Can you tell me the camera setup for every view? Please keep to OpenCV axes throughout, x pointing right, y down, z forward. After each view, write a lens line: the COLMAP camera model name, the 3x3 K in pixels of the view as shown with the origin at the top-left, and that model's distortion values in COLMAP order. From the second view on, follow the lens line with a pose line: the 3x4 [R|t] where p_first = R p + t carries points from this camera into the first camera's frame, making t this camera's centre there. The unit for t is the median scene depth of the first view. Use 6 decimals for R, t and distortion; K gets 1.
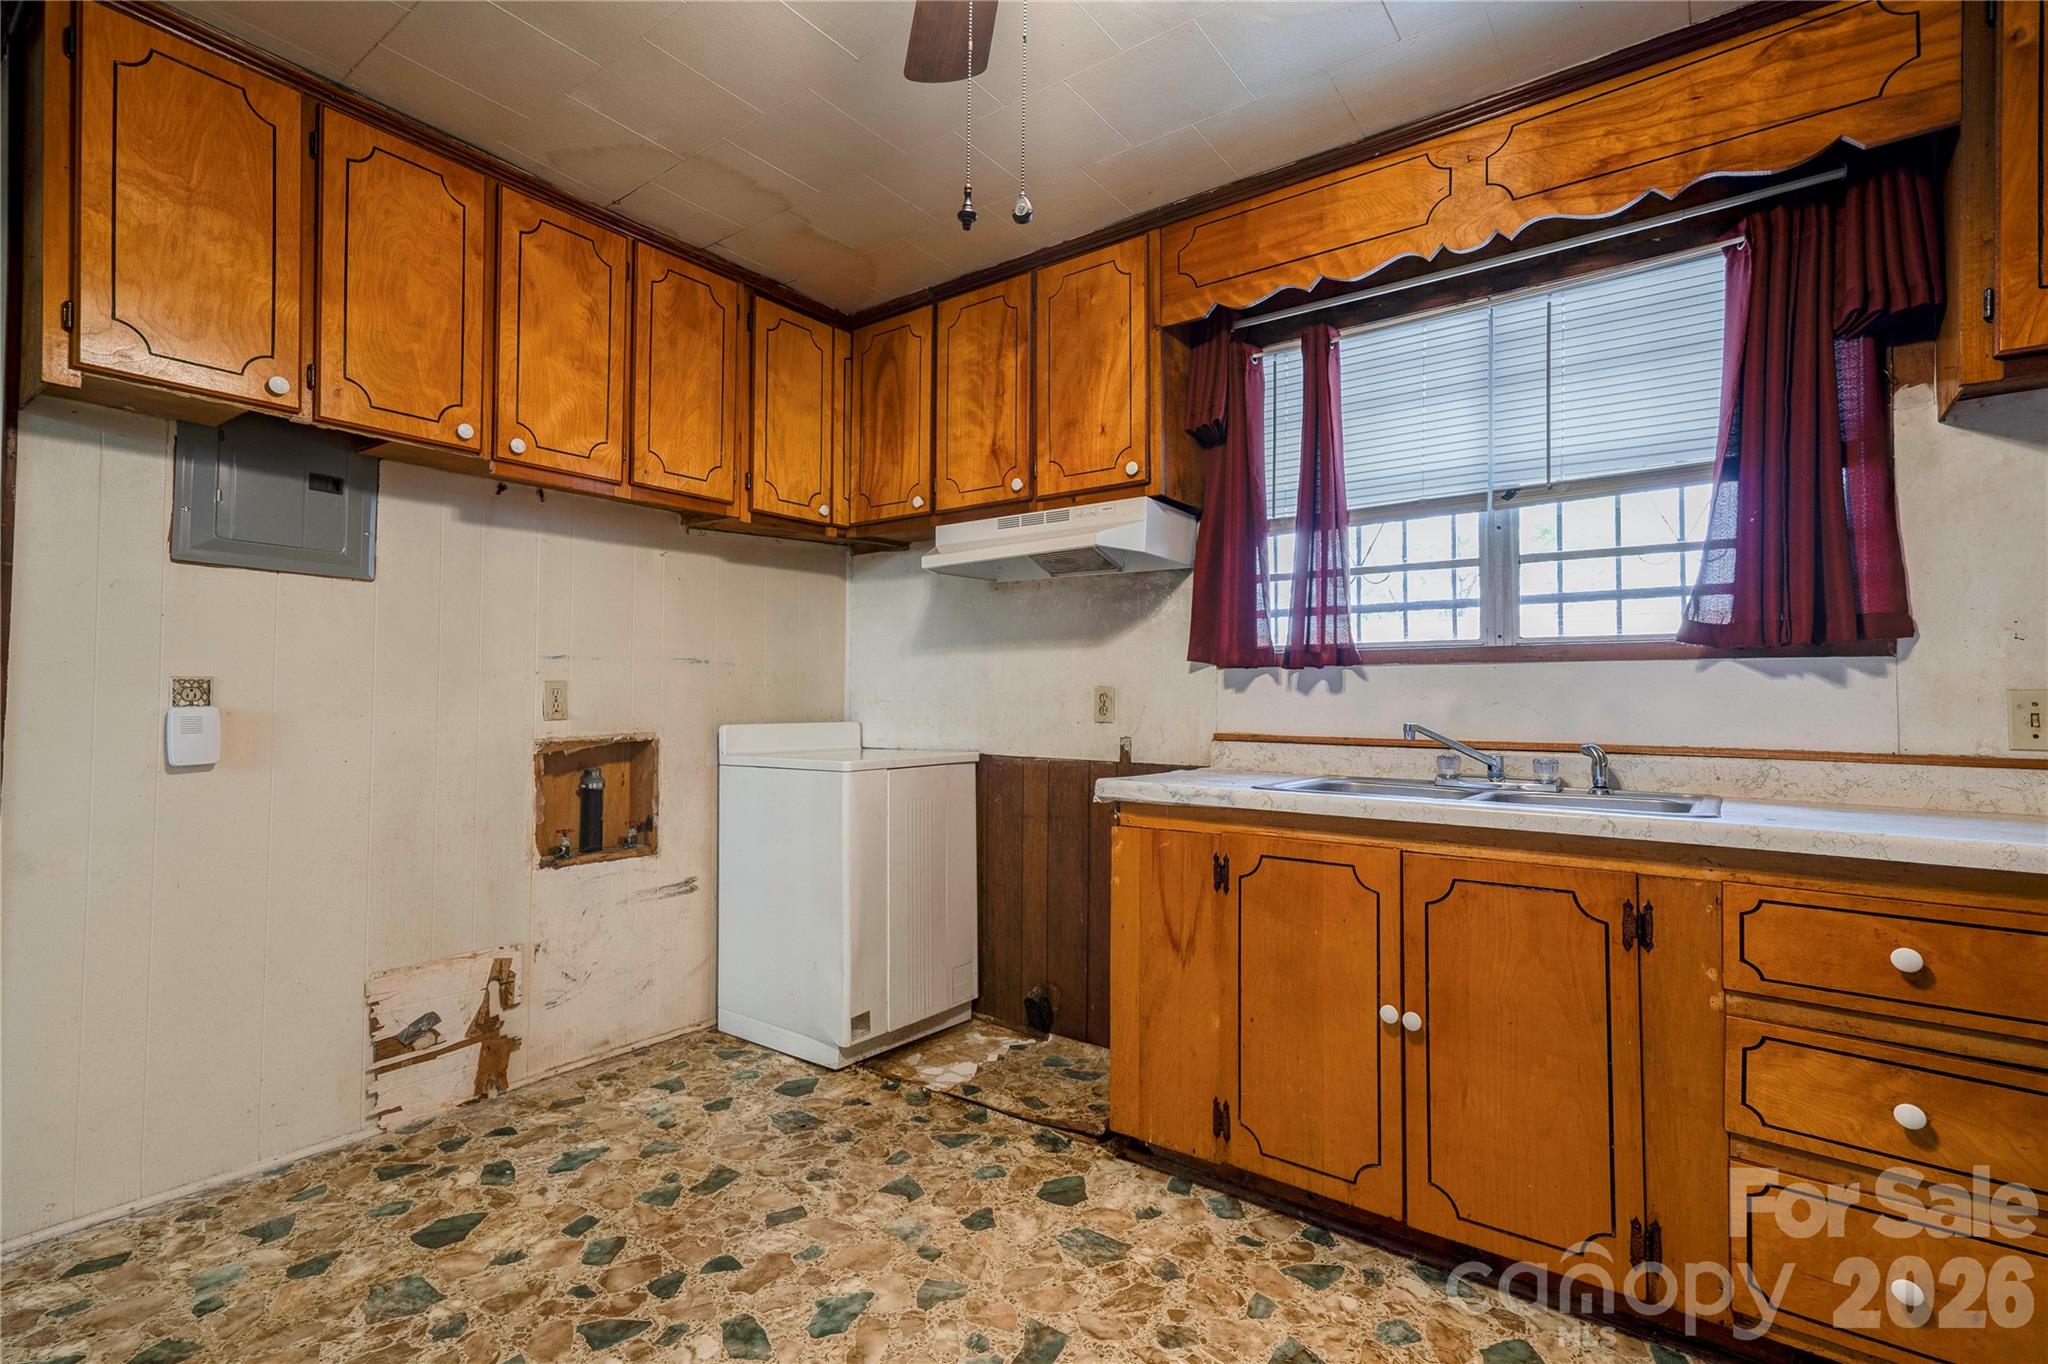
lens RADIAL K [[955.3, 0, 1049.1], [0, 955.3, 679.8], [0, 0, 1]] dist [-0.001987, 0.011095]
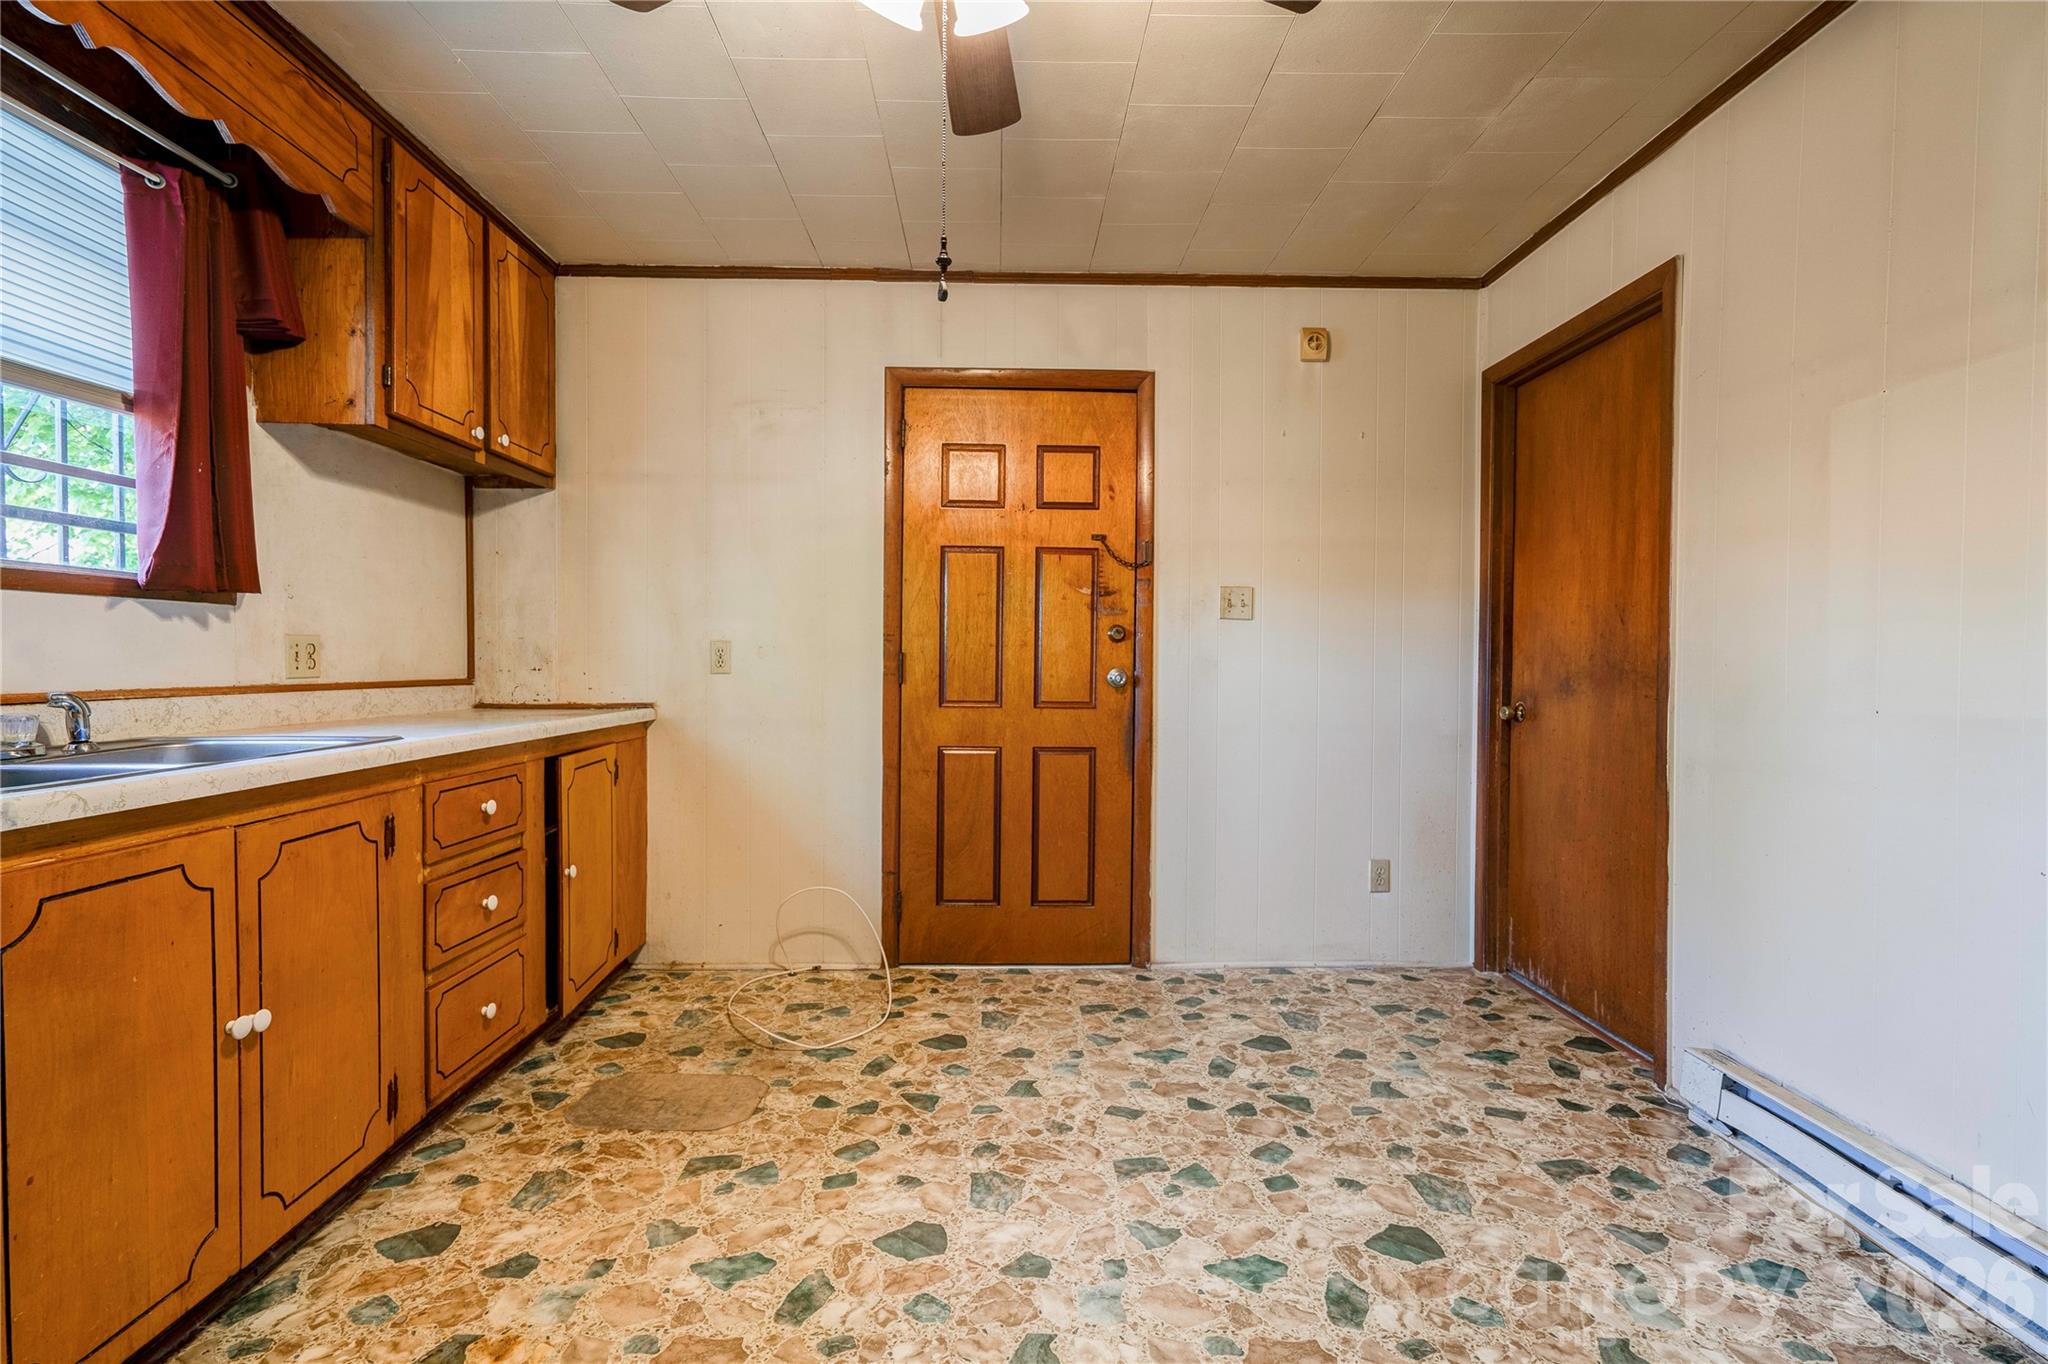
lens RADIAL K [[930.4, 0, 998.8], [0, 930.4, 679.0], [0, 0, 1]] dist [-0.005466, 0.014867]
pose [[-0.581416, -0.031566, 0.812994, -0.562496], [-0.029291, 0.999411, 0.017857, 0.016777], [-0.813079, -0.013431, -0.581998, 0.803163]]
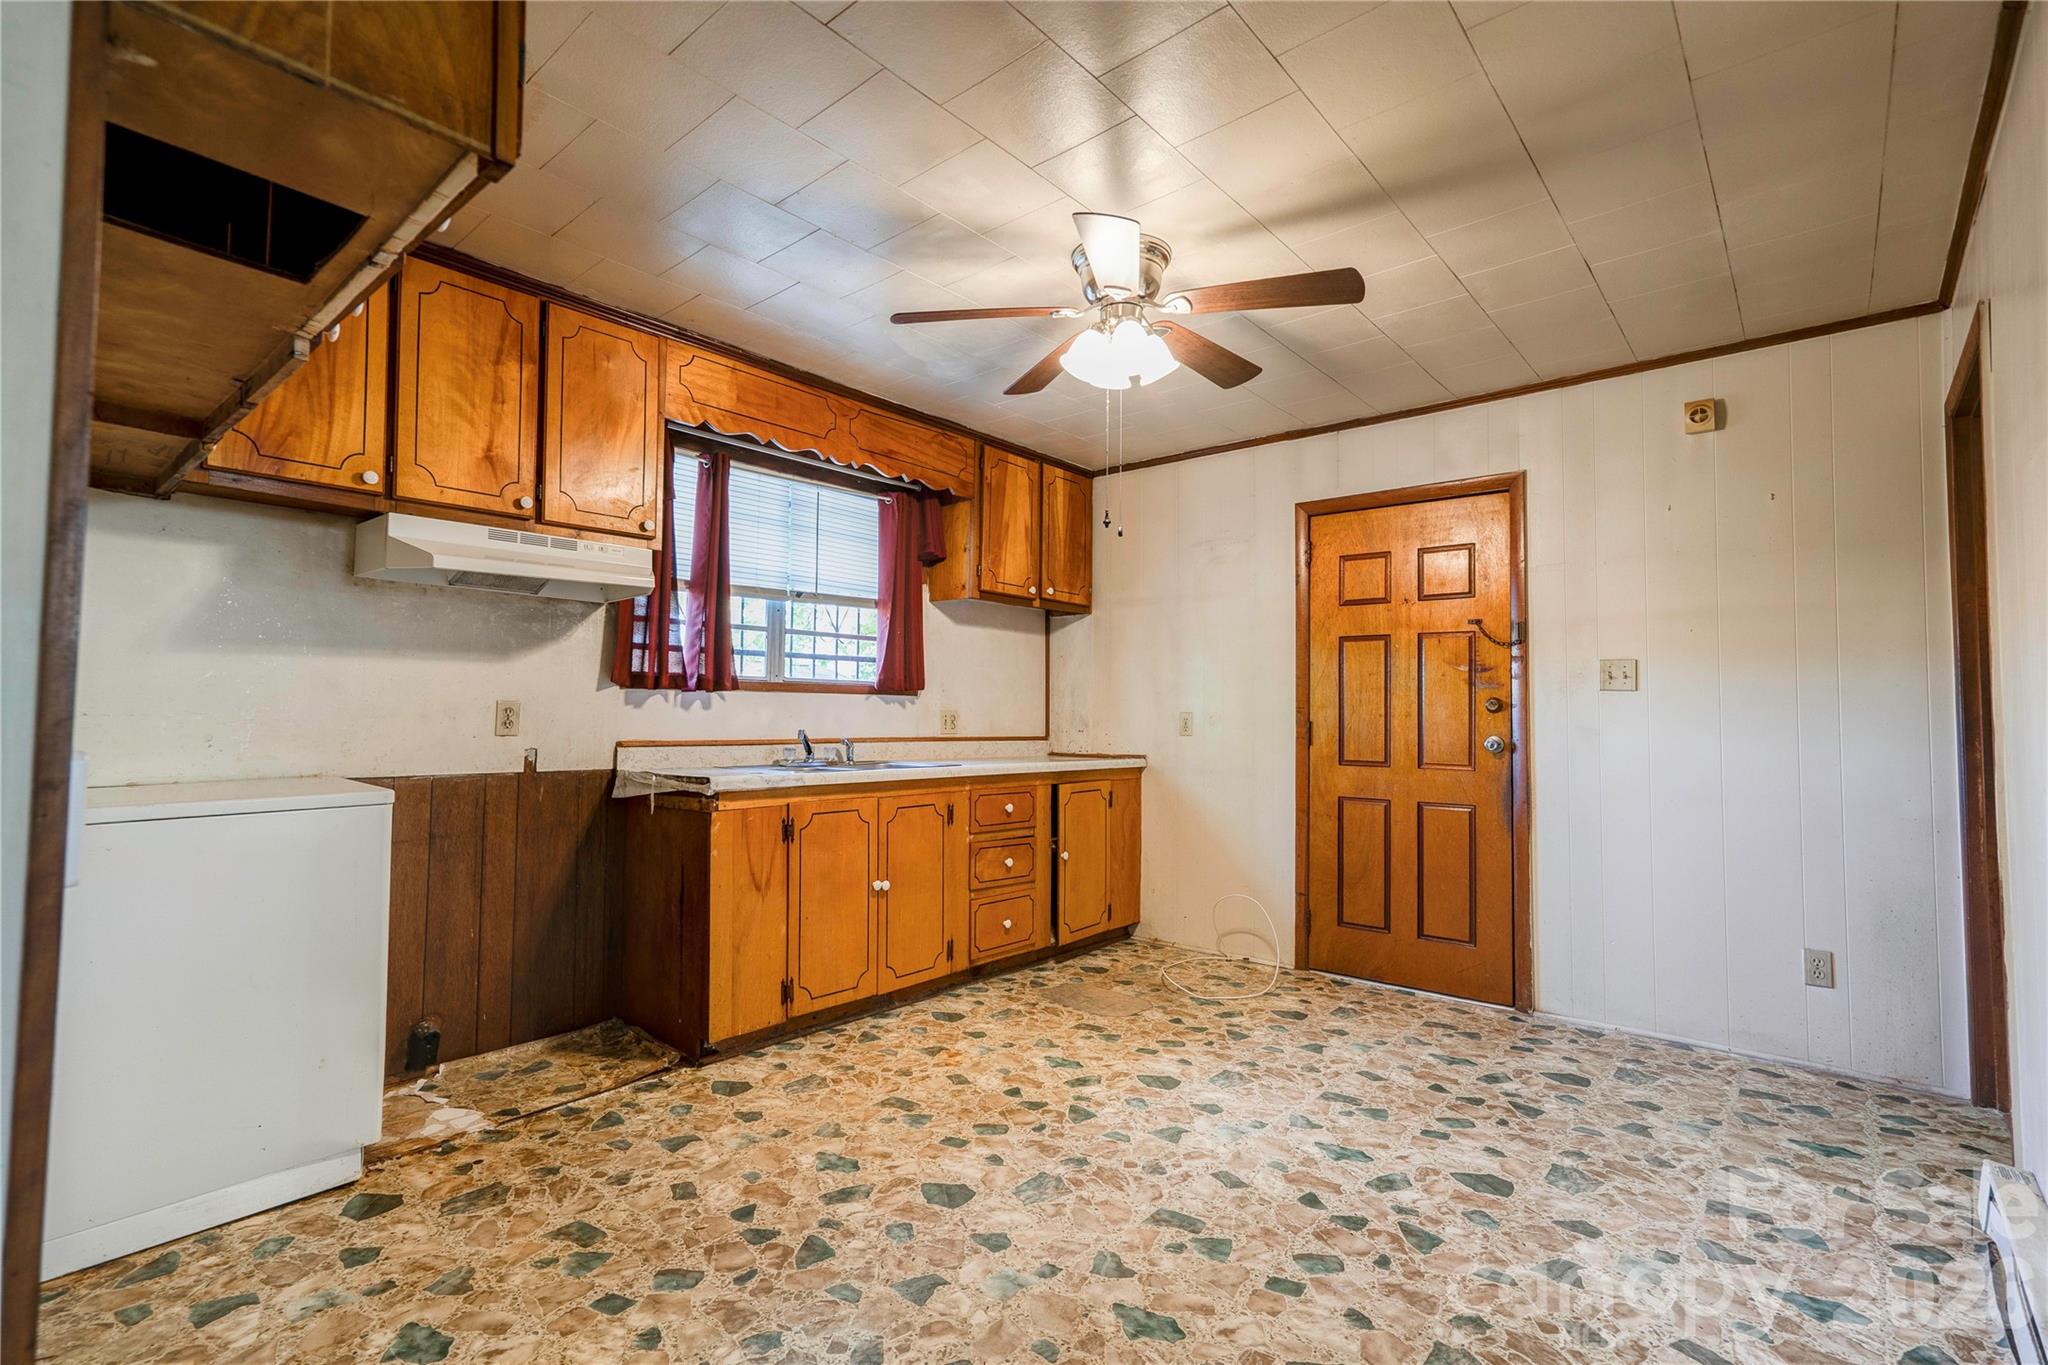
lens RADIAL K [[906.3, 0, 991.4], [0, 906.3, 688.8], [0, 0, 1]] dist [-0.002605, 0.013853]
pose [[0.110750, 0.022677, 0.993590, -1.178983], [-0.030599, 0.999343, -0.019398, -0.004516], [-0.993377, -0.028255, 0.111371, 0.505343]]
